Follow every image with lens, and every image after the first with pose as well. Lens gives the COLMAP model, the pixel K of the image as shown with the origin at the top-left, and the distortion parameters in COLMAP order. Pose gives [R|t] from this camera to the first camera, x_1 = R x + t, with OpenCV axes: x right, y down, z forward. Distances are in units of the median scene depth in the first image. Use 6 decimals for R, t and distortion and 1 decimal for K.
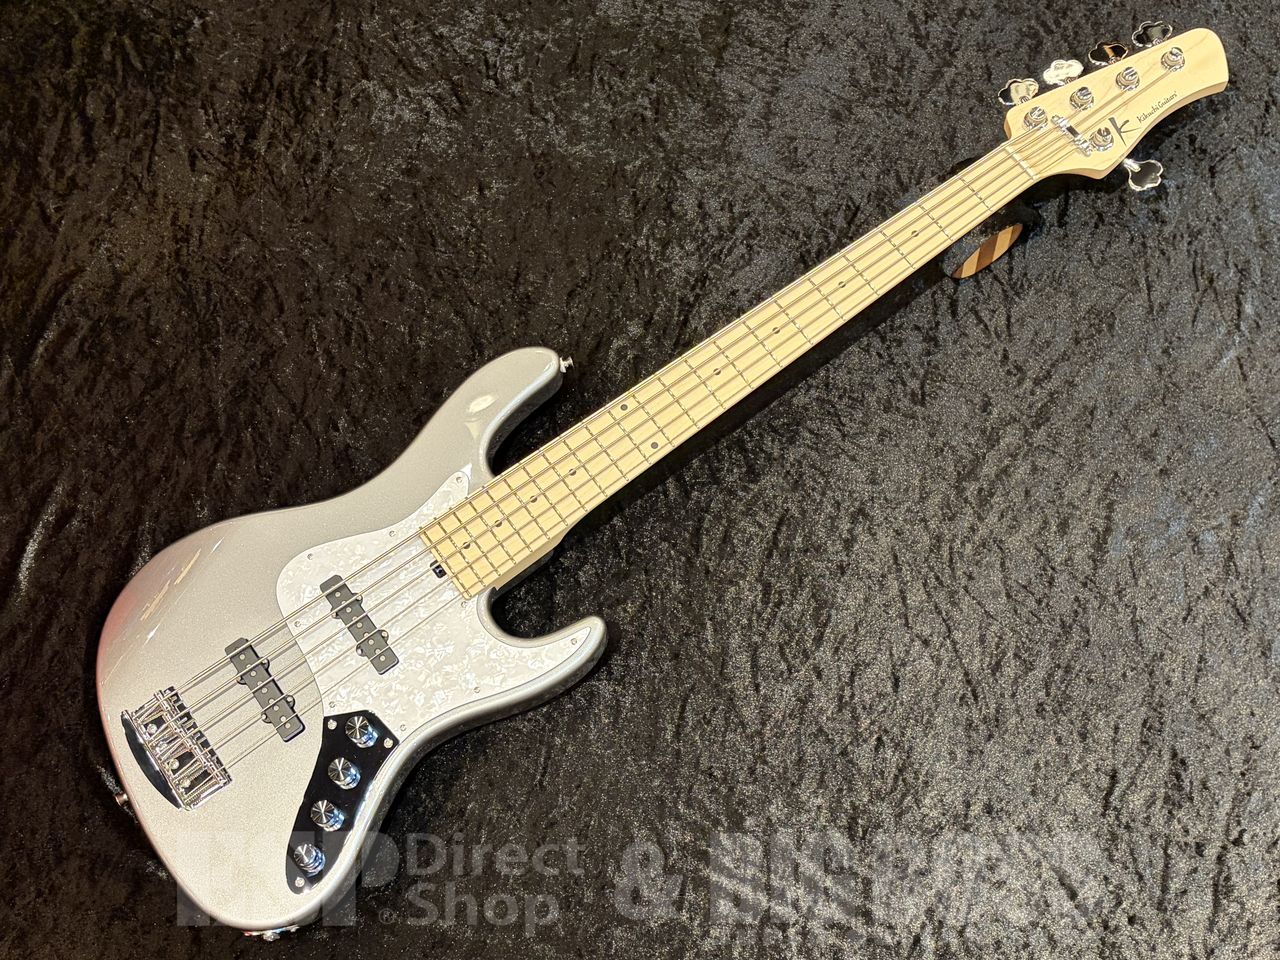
lens RADIAL K [[1620.0, 0, 640.0], [0, 1620.0, 480.0], [0, 0, 1]] dist [0.205182, -0.663402]
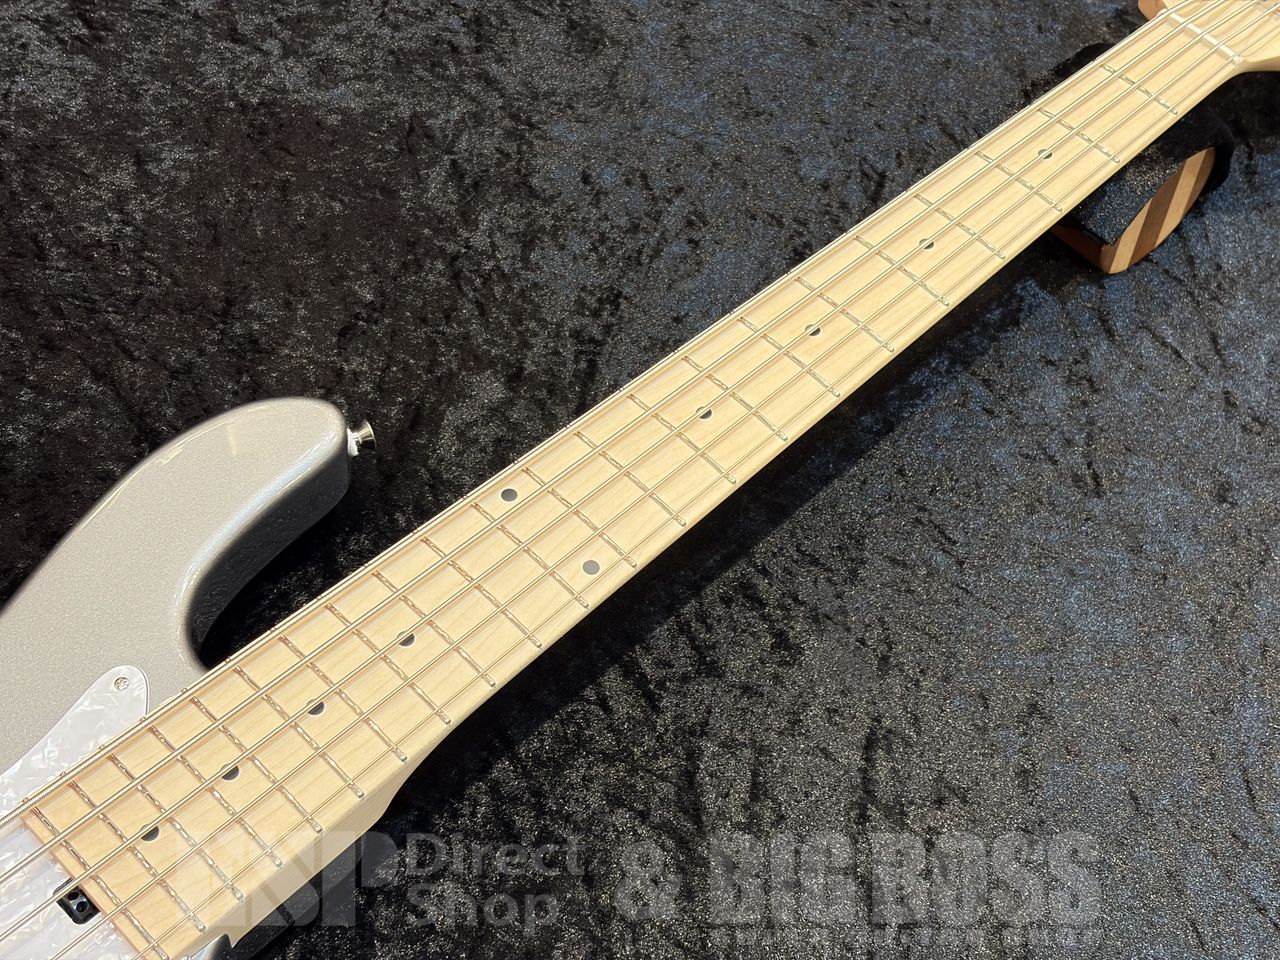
lens RADIAL K [[1934.5, 0, 636.2], [0, 1934.5, 458.1], [0, 0, 1]] dist [0.229028, -0.917204]
pose [[0.980954, -0.048979, 0.187964, -0.068790], [0.098558, 0.959373, -0.264368, 0.081338], [-0.167379, 0.277858, 0.945928, 0.460312]]
